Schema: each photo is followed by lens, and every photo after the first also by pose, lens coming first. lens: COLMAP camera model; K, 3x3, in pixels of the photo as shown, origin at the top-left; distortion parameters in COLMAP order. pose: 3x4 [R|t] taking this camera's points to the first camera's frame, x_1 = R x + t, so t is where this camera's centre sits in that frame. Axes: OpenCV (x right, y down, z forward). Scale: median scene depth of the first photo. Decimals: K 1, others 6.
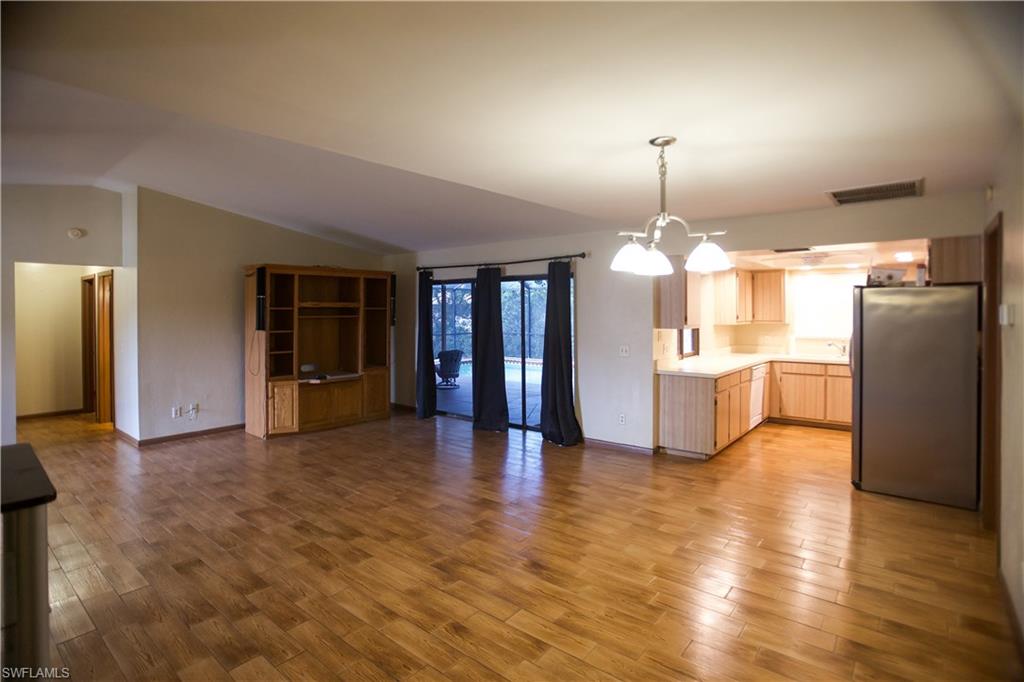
lens RADIAL K [[516.7, 0, 515.0], [0, 516.7, 329.5], [0, 0, 1]] dist [-0.002062, -0.000070]
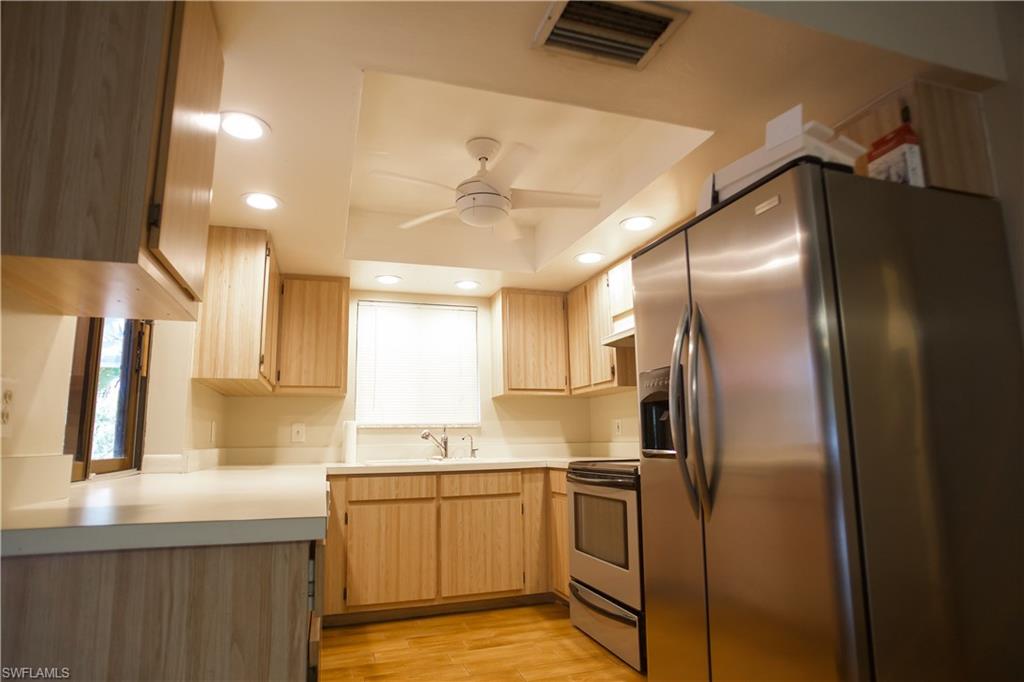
lens RADIAL K [[570.0, 0, 512.8], [0, 570.0, 356.2], [0, 0, 1]] dist [-0.003341, -0.000253]
pose [[0.549187, 0.121646, 0.826799, 0.185125], [0.037987, 0.984693, -0.170109, 0.049911], [-0.834836, 0.124829, 0.536159, 0.615718]]
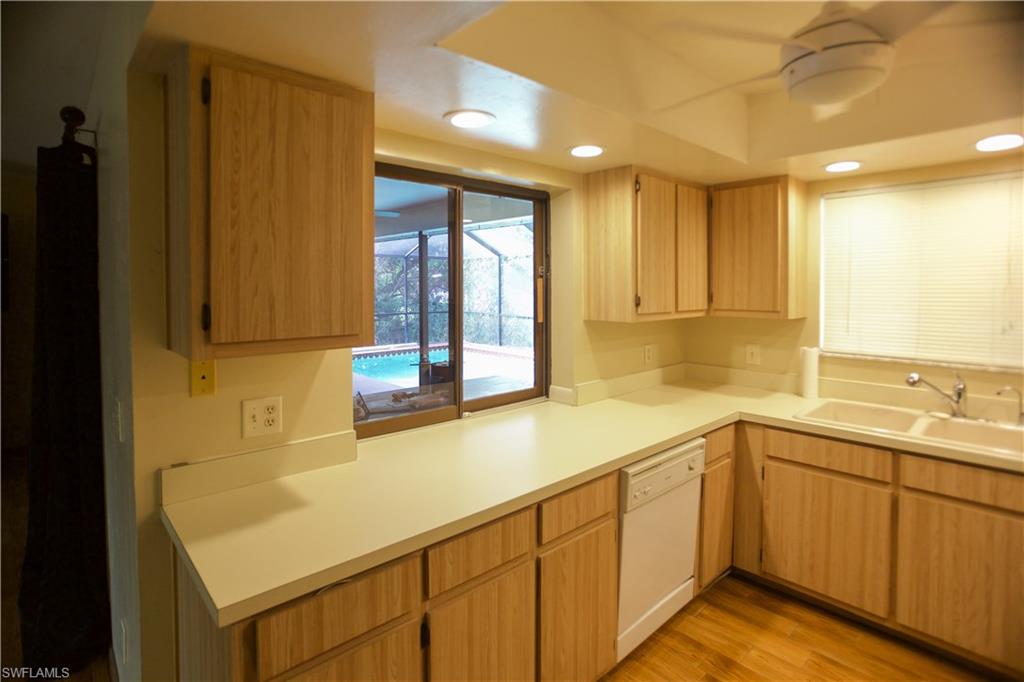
lens RADIAL K [[517.6, 0, 510.4], [0, 517.6, 308.6], [0, 0, 1]] dist [-0.001244, 0.000703]
pose [[0.990074, 0.010588, -0.140144, 0.386299], [-0.009241, 0.999905, 0.010256, -0.021627], [0.140239, -0.008860, 0.990078, 0.612395]]
